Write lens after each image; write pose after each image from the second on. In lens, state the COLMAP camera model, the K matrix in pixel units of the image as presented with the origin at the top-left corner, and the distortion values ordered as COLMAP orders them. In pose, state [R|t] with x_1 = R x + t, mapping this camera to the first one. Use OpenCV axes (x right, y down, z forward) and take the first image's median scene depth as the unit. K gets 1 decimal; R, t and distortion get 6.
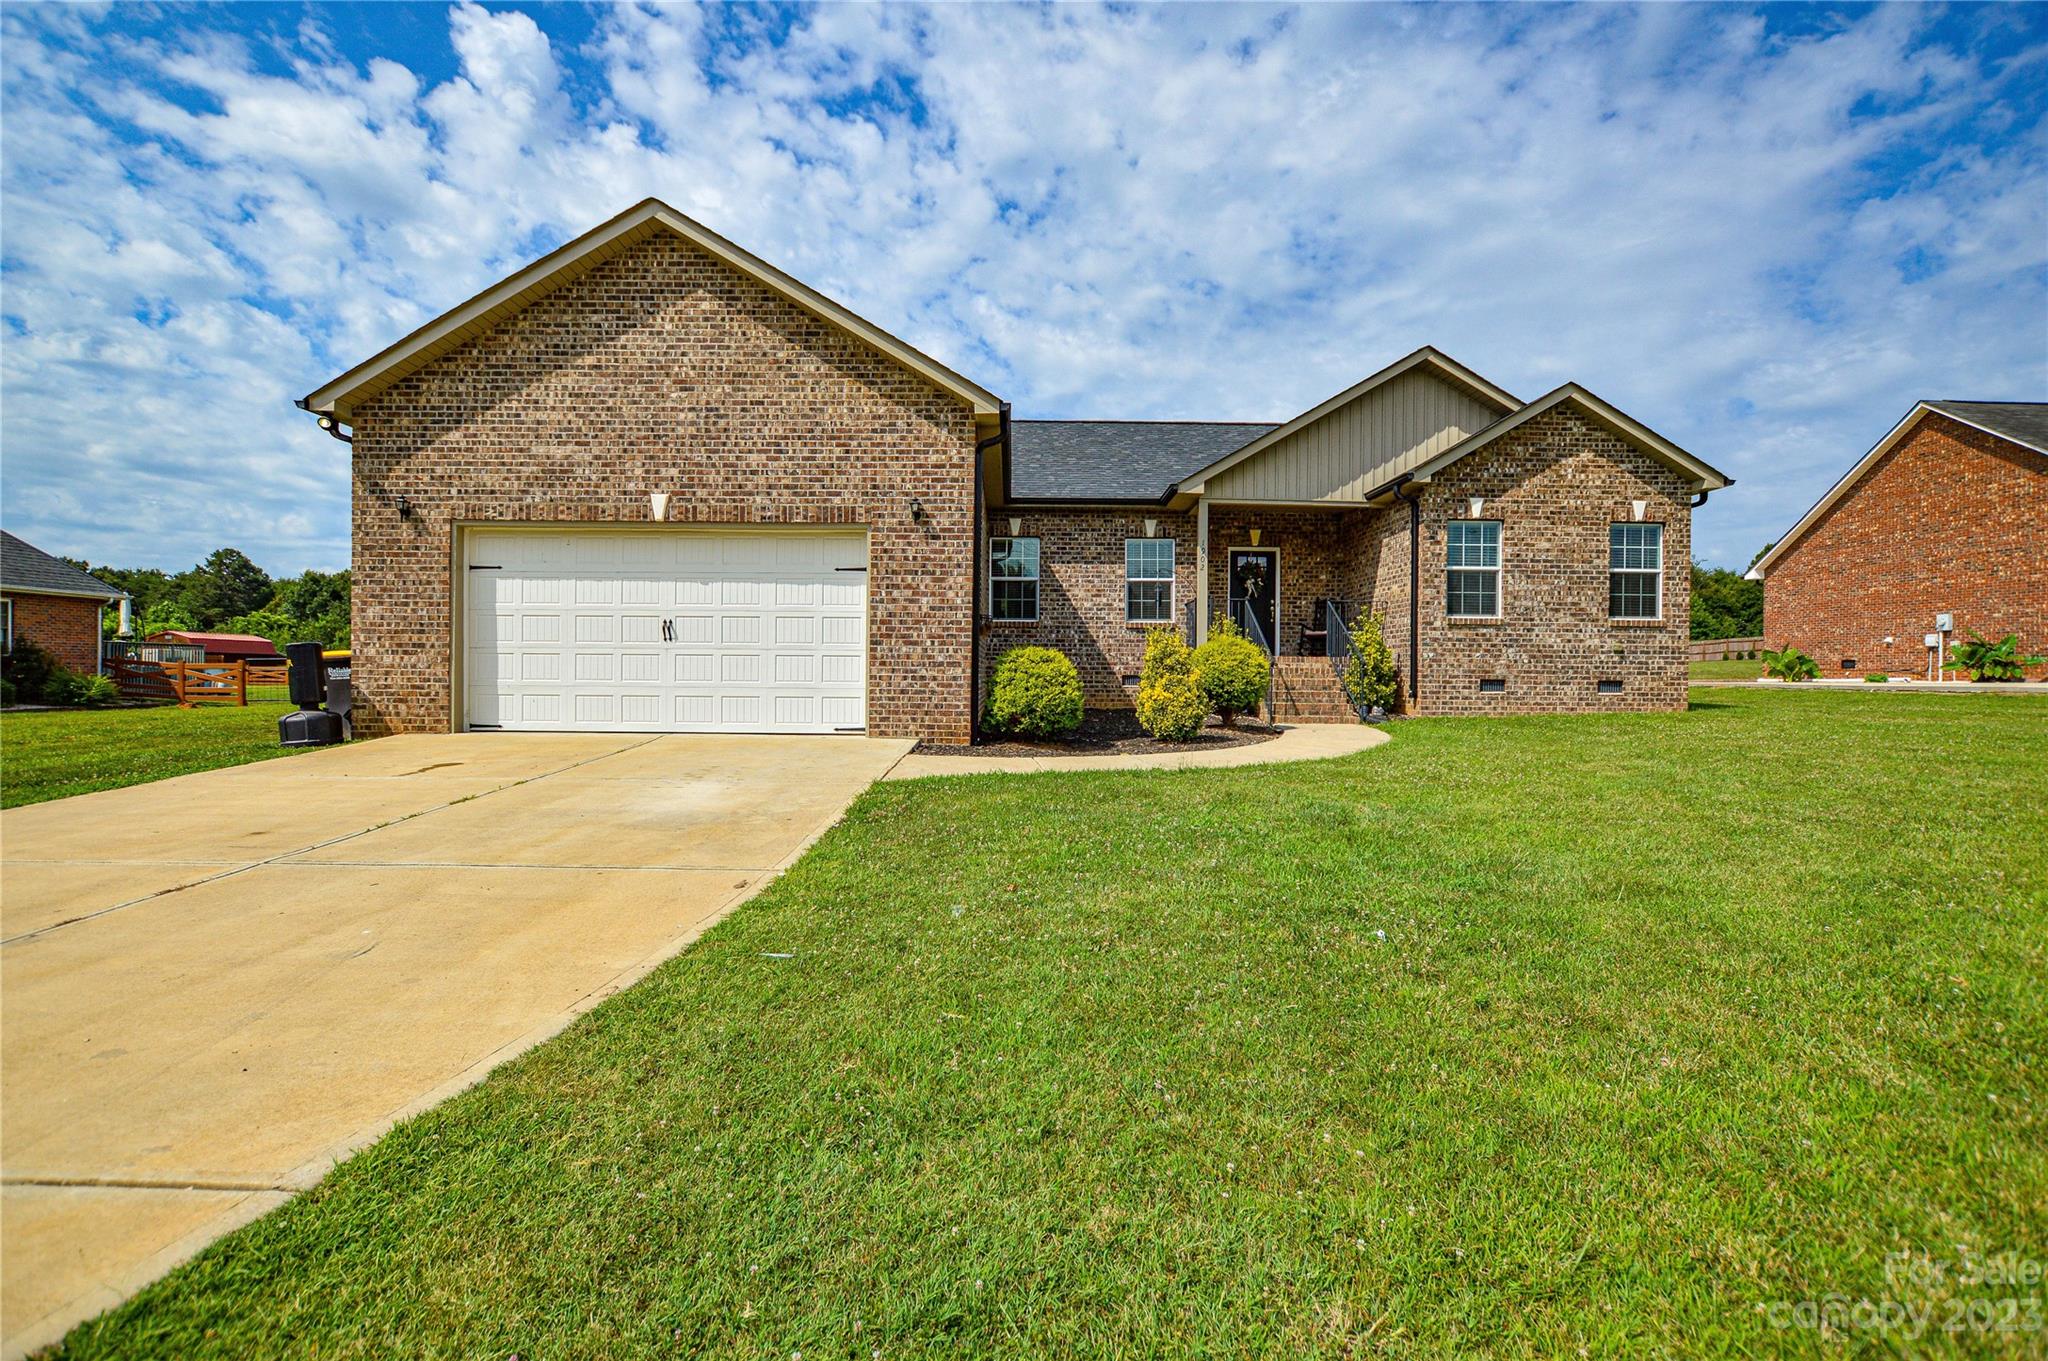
lens RADIAL K [[924.7, 0, 1017.8], [0, 924.7, 680.9], [0, 0, 1]] dist [-0.037396, 0.010433]
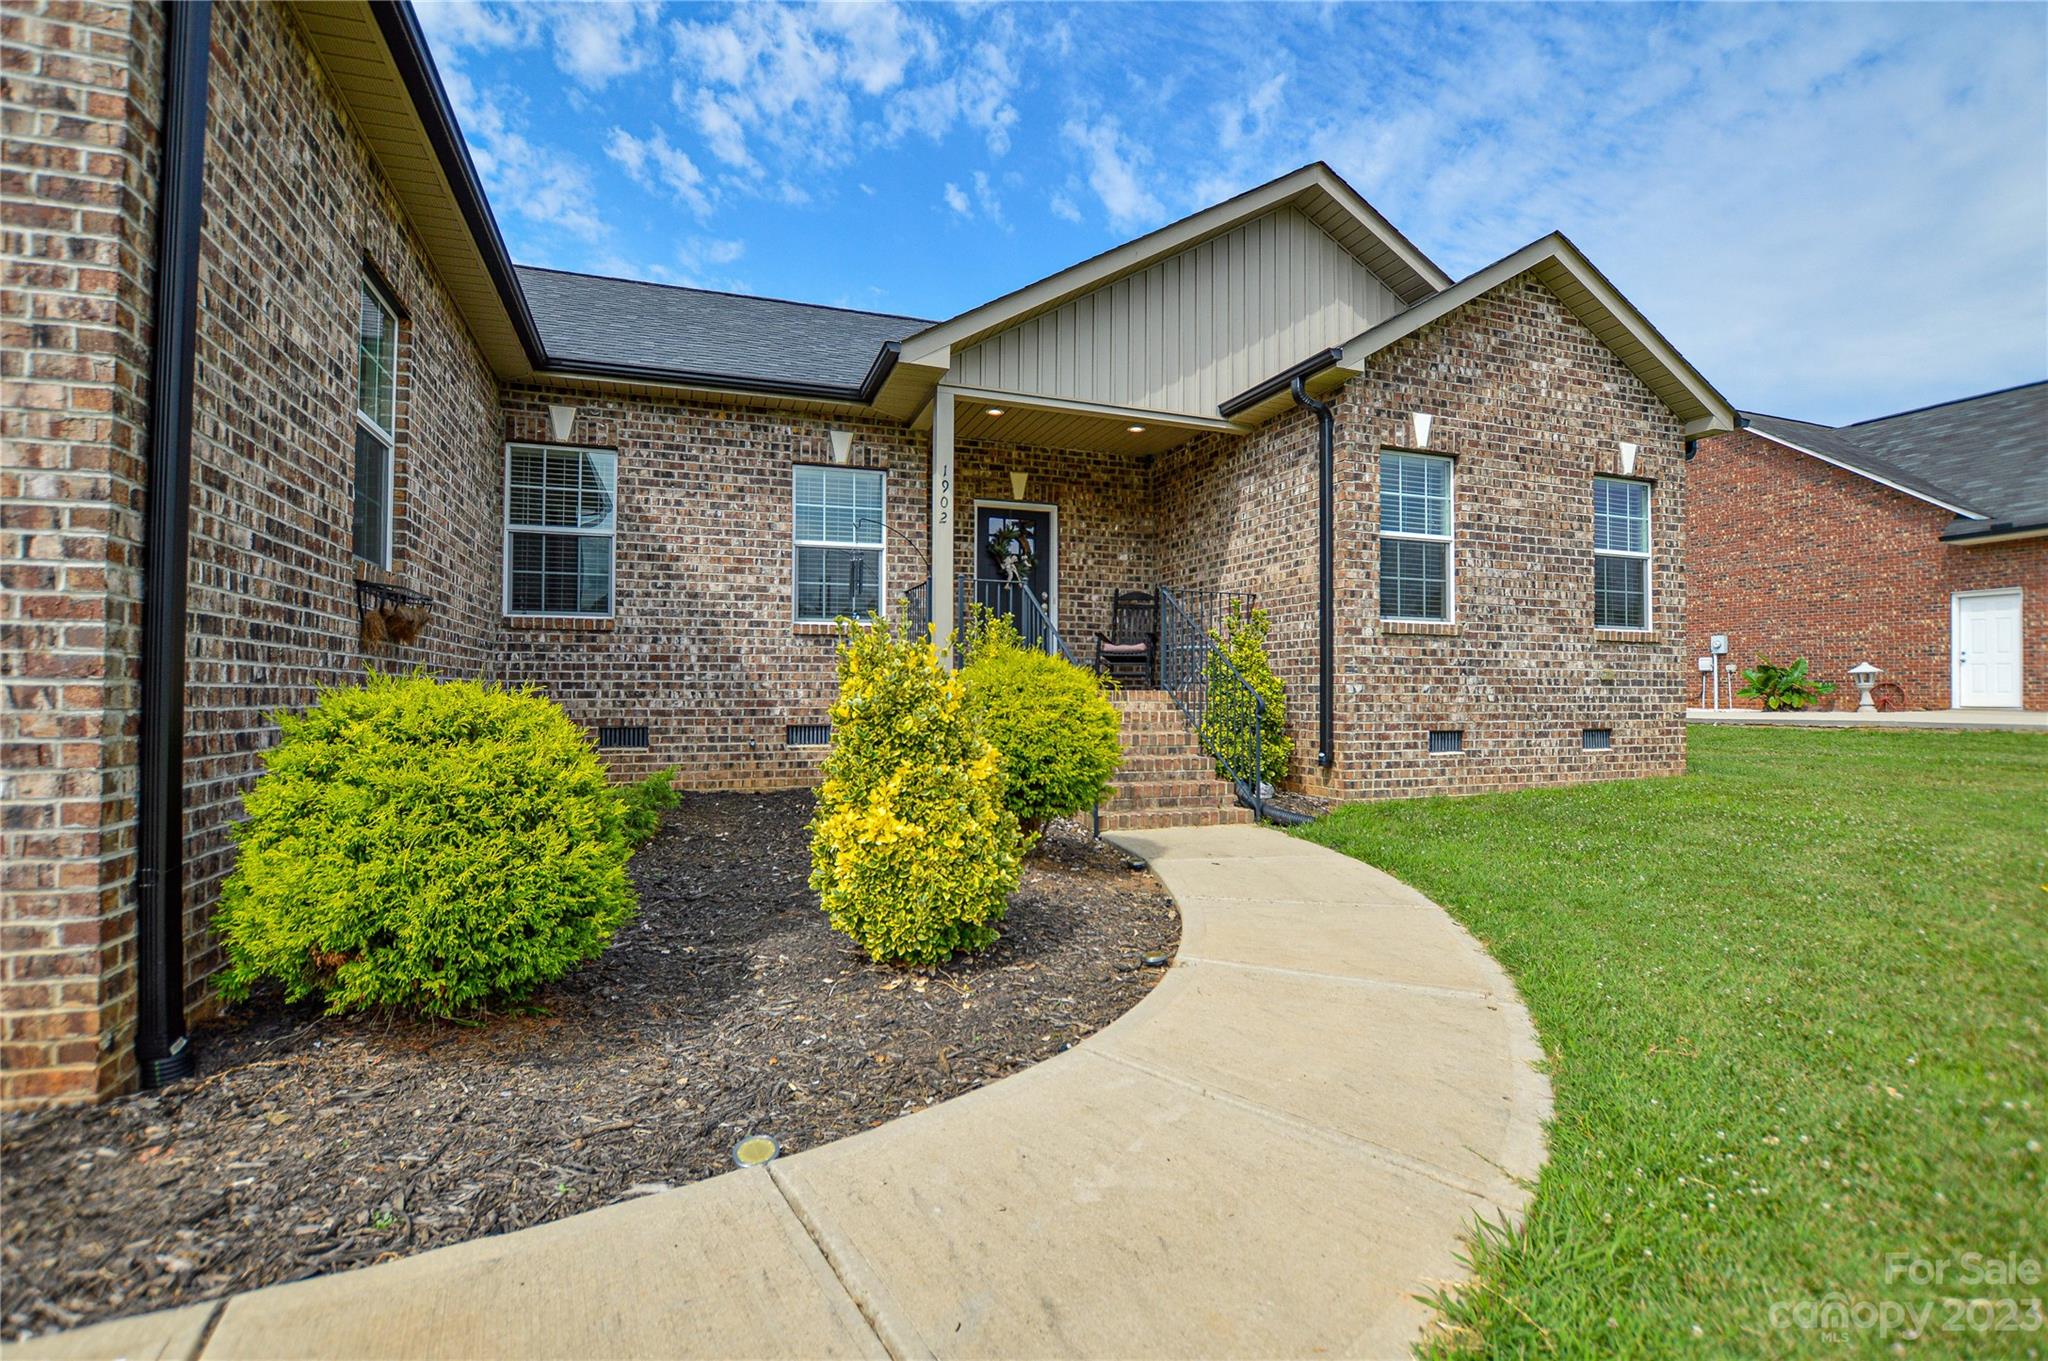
lens RADIAL K [[924.7, 0, 1017.8], [0, 924.7, 680.9], [0, 0, 1]] dist [-0.037396, 0.010433]
pose [[0.942556, -0.000504, 0.334049, 0.072711], [0.007091, 0.999804, -0.018501, -0.023954], [-0.333974, 0.019807, 0.942374, 0.546971]]
